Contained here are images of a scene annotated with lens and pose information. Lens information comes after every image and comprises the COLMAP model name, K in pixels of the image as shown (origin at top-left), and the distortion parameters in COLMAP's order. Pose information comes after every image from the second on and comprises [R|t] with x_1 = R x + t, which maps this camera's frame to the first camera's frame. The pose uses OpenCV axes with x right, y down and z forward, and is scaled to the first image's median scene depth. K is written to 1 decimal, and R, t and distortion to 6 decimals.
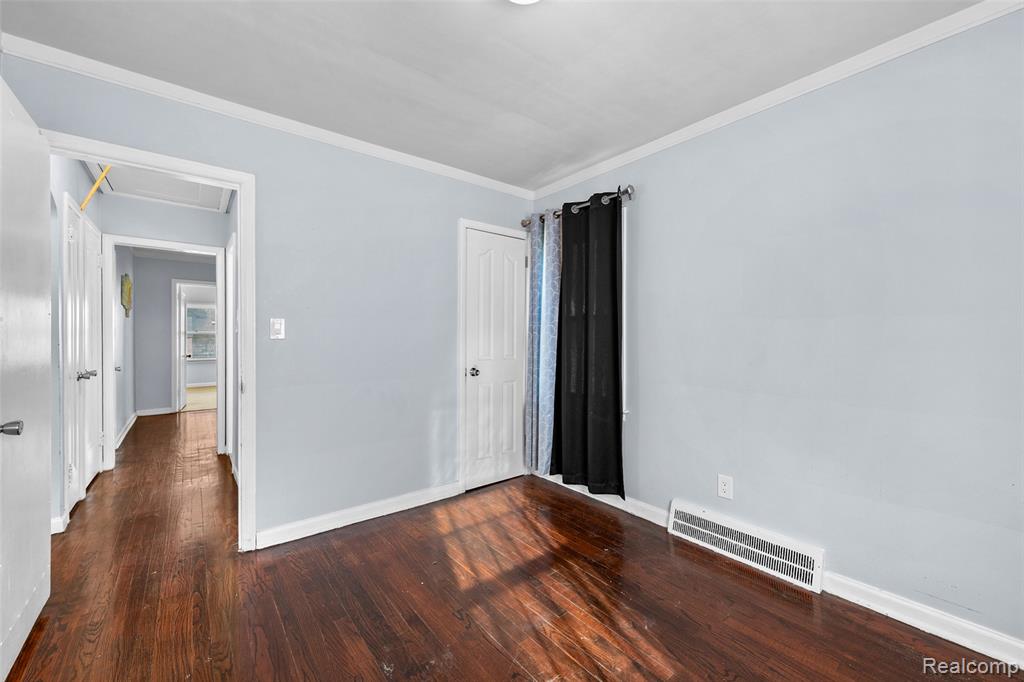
lens RADIAL K [[414.5, 0, 515.1], [0, 414.5, 342.7], [0, 0, 1]] dist [-0.002106, 0.000145]
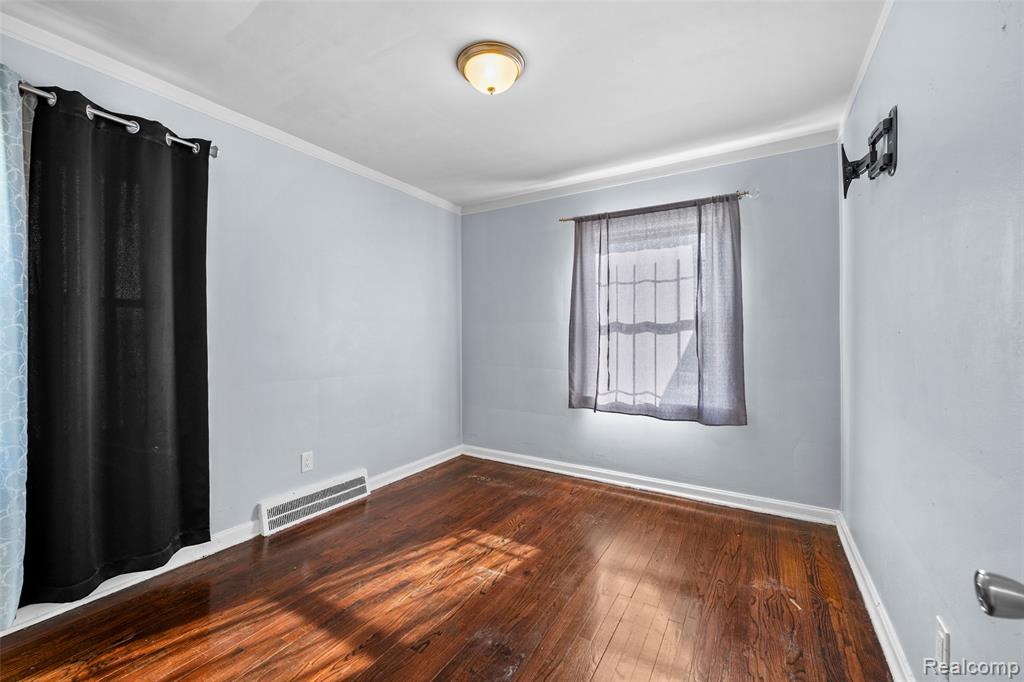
lens RADIAL K [[414.5, 0, 513.7], [0, 414.5, 336.2], [0, 0, 1]] dist [-0.002106, 0.000145]
pose [[-0.358045, -0.006669, 0.933680, -0.867498], [0.006034, 0.999937, 0.009456, -0.018020], [-0.933685, 0.009019, -0.357983, 0.944138]]
